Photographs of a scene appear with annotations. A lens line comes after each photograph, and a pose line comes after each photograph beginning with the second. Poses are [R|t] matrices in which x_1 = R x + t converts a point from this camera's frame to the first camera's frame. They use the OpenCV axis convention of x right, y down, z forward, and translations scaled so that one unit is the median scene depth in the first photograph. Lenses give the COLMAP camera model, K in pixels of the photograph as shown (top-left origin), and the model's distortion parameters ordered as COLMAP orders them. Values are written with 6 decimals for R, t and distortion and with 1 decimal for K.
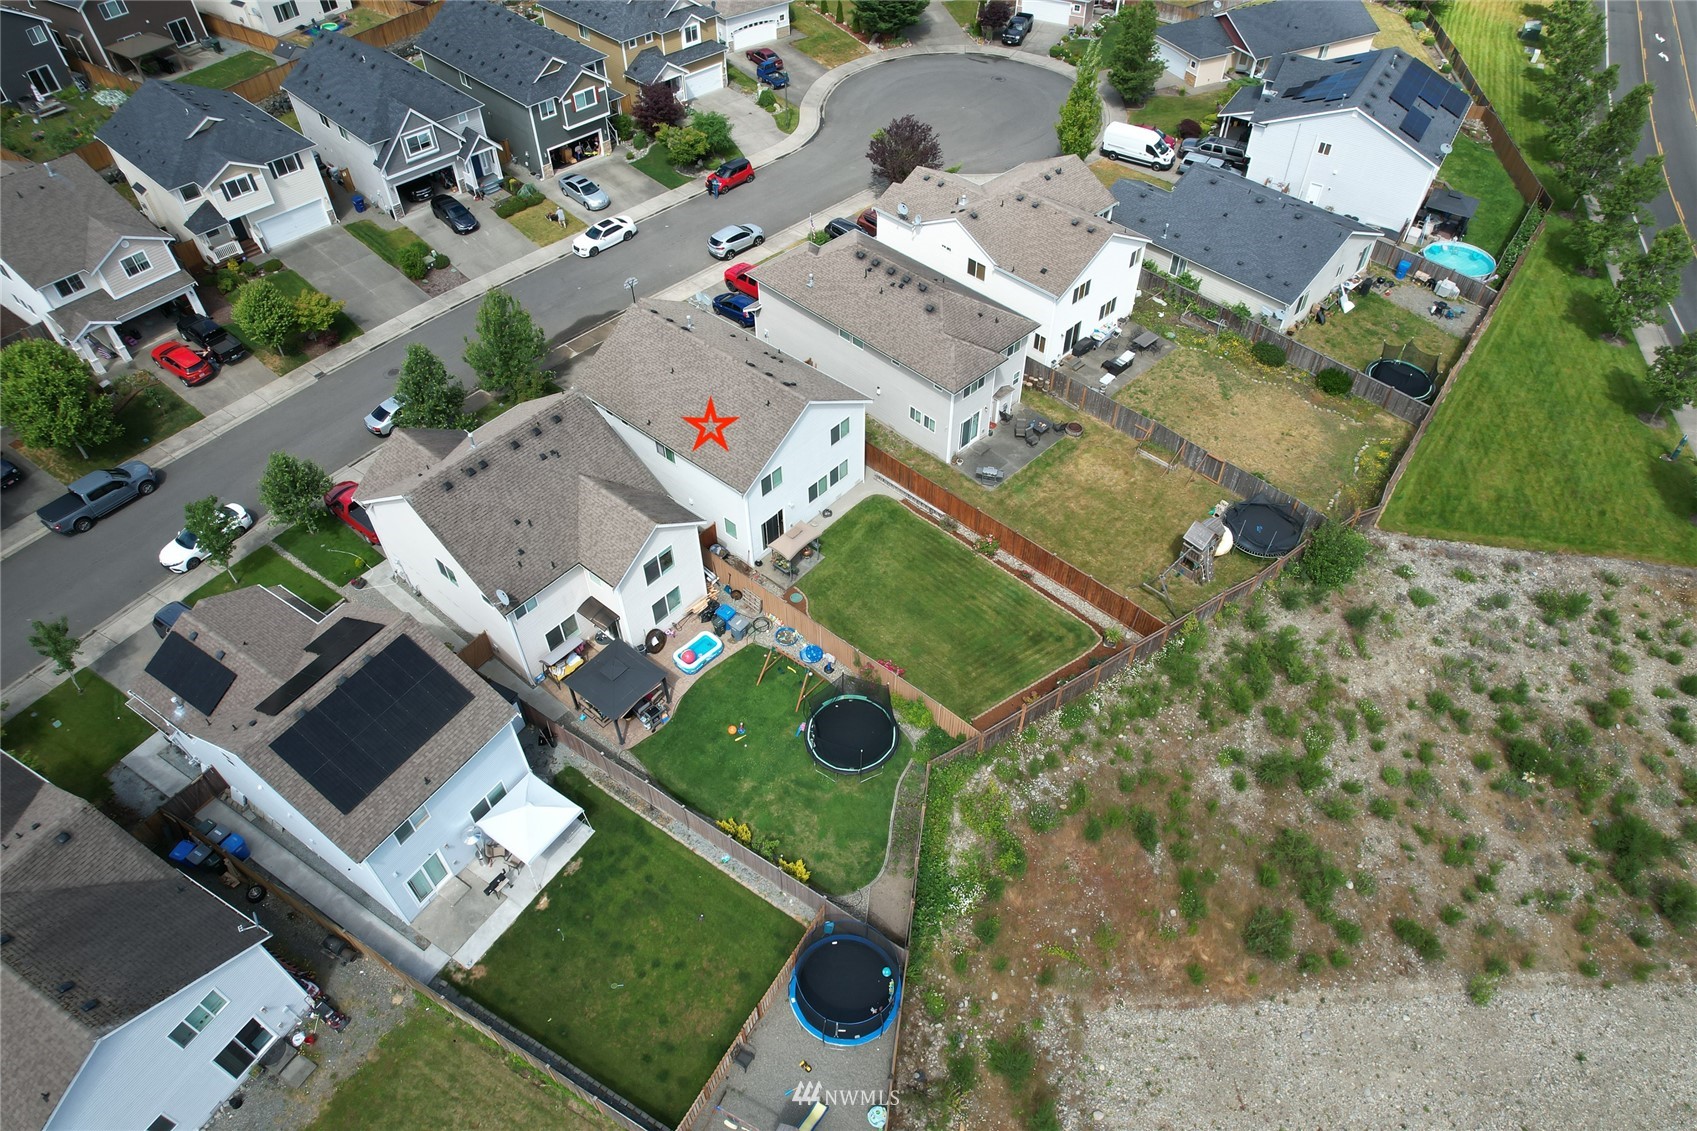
lens RADIAL K [[1124.5, 0, 848.5], [0, 1124.5, 565.5], [0, 0, 1]] dist [-0.070125, 0.086205]
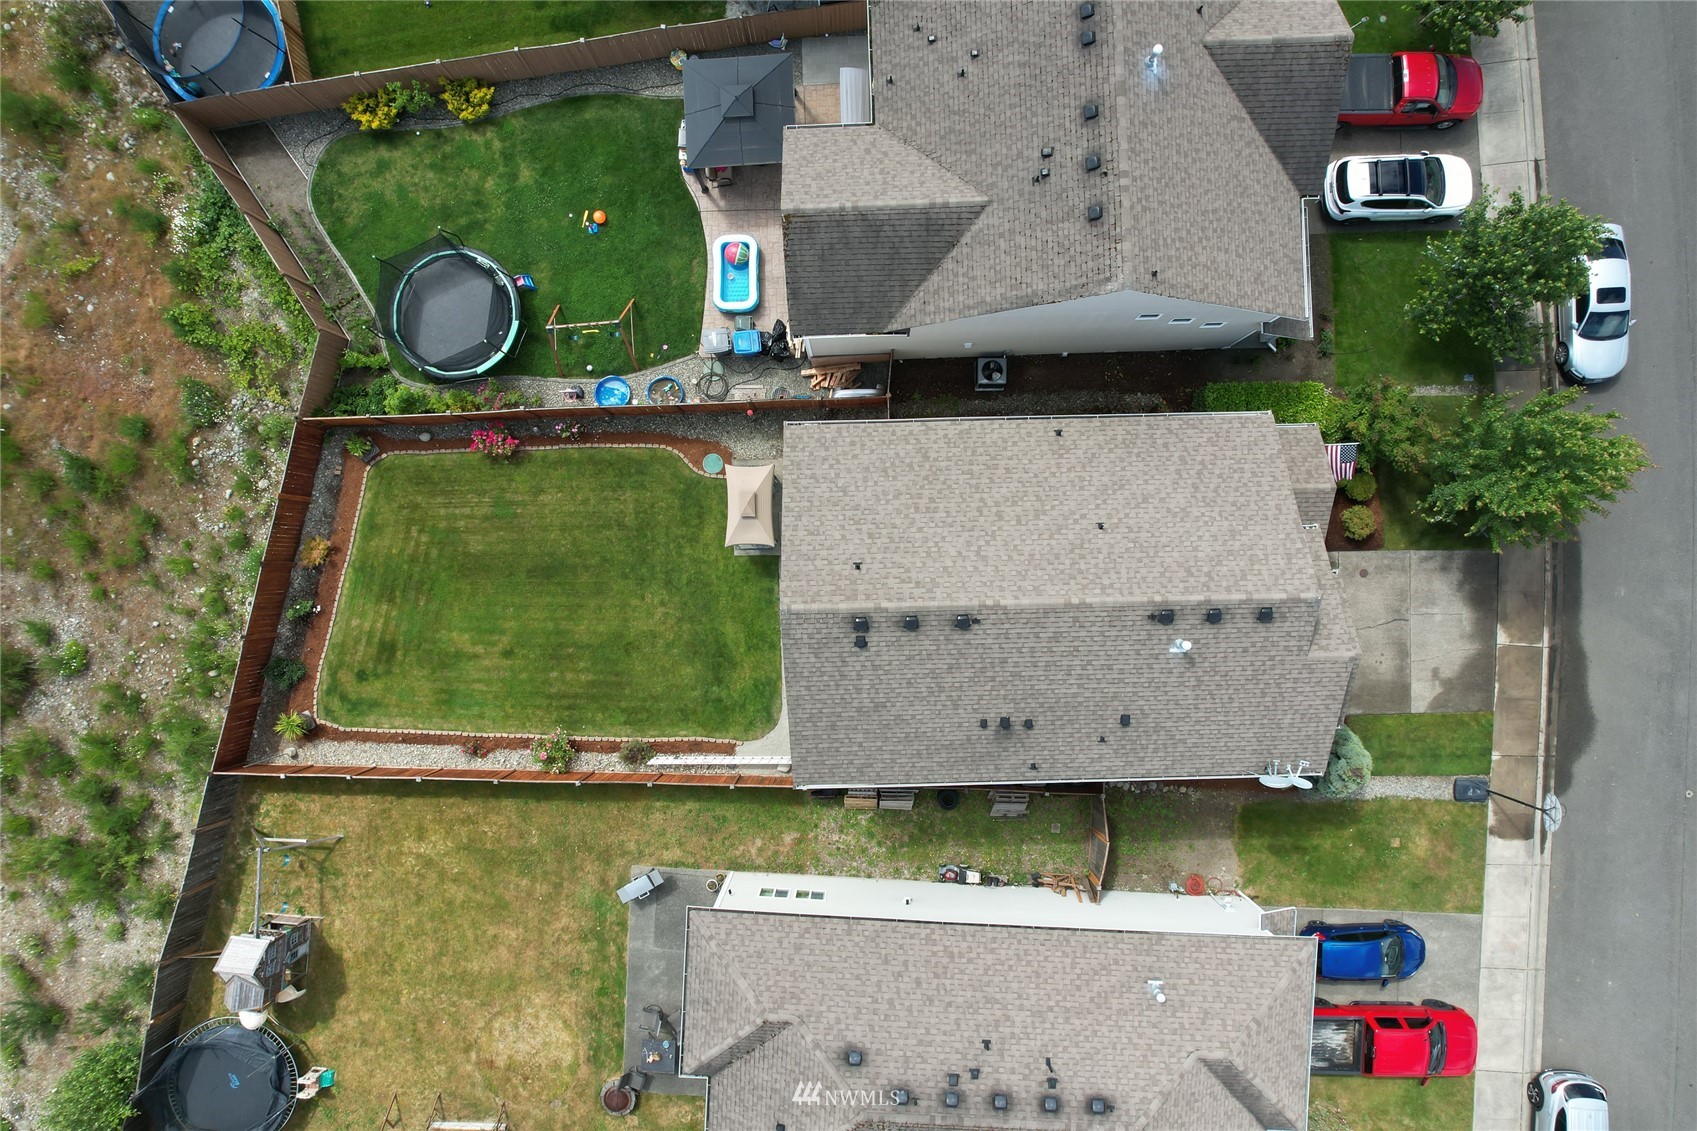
lens RADIAL K [[1124.5, 0, 848.5], [0, 1124.5, 565.5], [0, 0, 1]] dist [-0.070125, 0.086205]
pose [[-0.737773, 0.674908, 0.013777, -0.079487], [-0.470374, -0.528613, 0.706623, -0.524803], [0.484189, 0.514847, 0.707456, 0.680357]]
